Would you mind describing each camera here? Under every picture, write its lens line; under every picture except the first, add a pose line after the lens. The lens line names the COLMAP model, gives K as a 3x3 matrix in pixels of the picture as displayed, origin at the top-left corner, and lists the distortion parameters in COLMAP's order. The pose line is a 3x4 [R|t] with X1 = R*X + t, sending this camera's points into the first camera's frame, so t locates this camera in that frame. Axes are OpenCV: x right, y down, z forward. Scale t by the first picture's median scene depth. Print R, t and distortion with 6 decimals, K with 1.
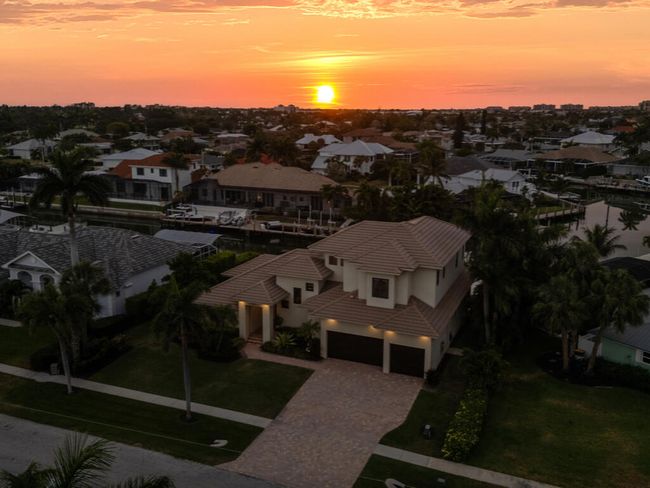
lens RADIAL K [[603.2, 0, 325.0], [0, 603.2, 244.0], [0, 0, 1]] dist [0.089423, -0.098541]
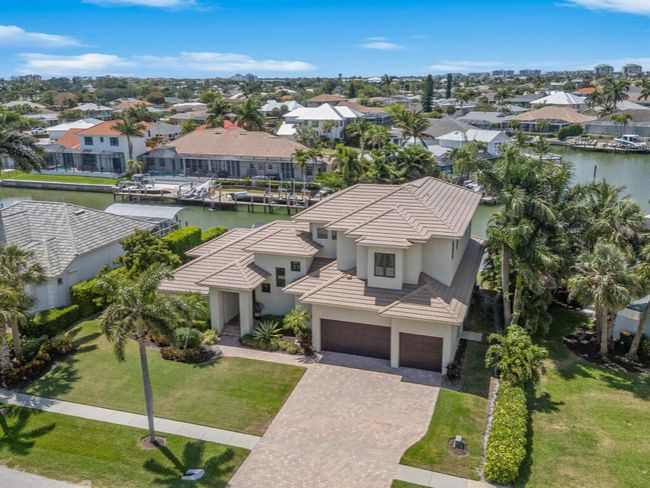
lens RADIAL K [[604.5, 0, 325.0], [0, 604.5, 244.0], [0, 0, 1]] dist [0.088373, -0.094098]
pose [[0.997692, -0.033063, 0.059308, -0.029577], [0.030300, 0.998440, 0.046896, 0.003426], [-0.060766, -0.044991, 0.997138, 0.155574]]
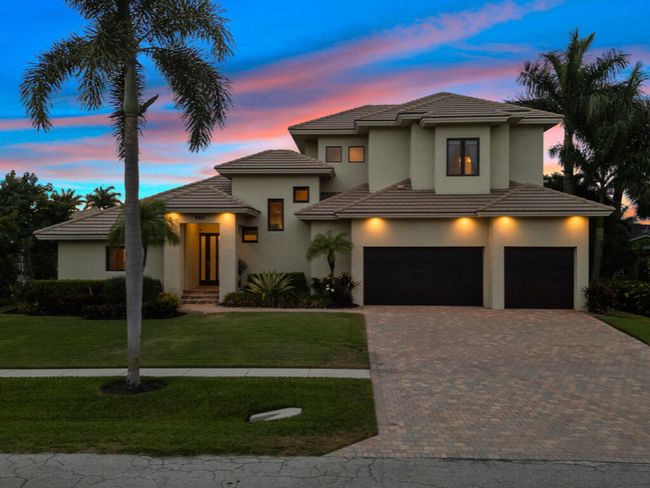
lens RADIAL K [[603.2, 0, 325.0], [0, 603.2, 244.0], [0, 0, 1]] dist [0.089423, -0.098541]
pose [[0.938221, -0.001538, 0.346034, -0.171251], [0.079337, 0.974309, -0.210780, 0.206228], [-0.336819, 0.225212, 0.914239, 0.460383]]
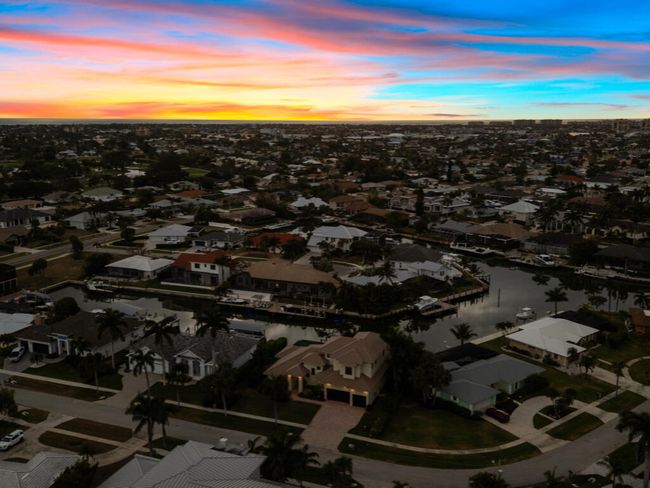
lens RADIAL K [[619.1, 0, 325.0], [0, 619.1, 244.0], [0, 0, 1]] dist [0.101050, -0.008642]
pose [[0.999648, -0.010347, 0.024423, -0.048760], [0.010686, 0.999848, -0.013804, -0.331162], [-0.024277, 0.014061, 0.999606, -1.239805]]
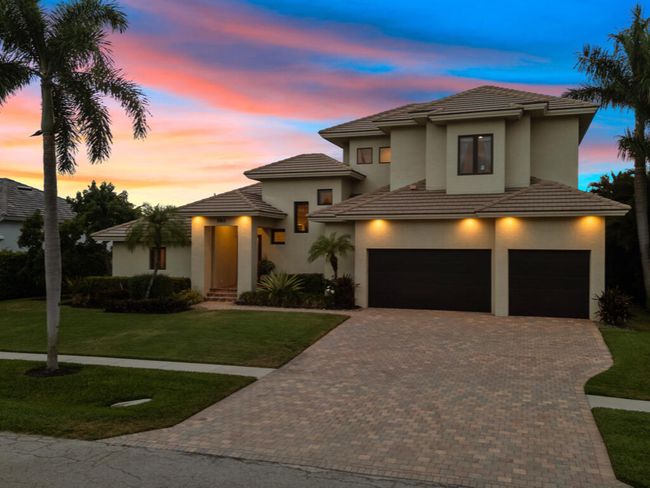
lens RADIAL K [[603.2, 0, 325.0], [0, 603.2, 244.0], [0, 0, 1]] dist [0.089423, -0.098541]
pose [[0.997126, 0.001637, 0.075743, -0.059763], [0.015487, 0.974252, -0.224930, 0.212418], [-0.074161, 0.225456, 0.971427, 0.429858]]
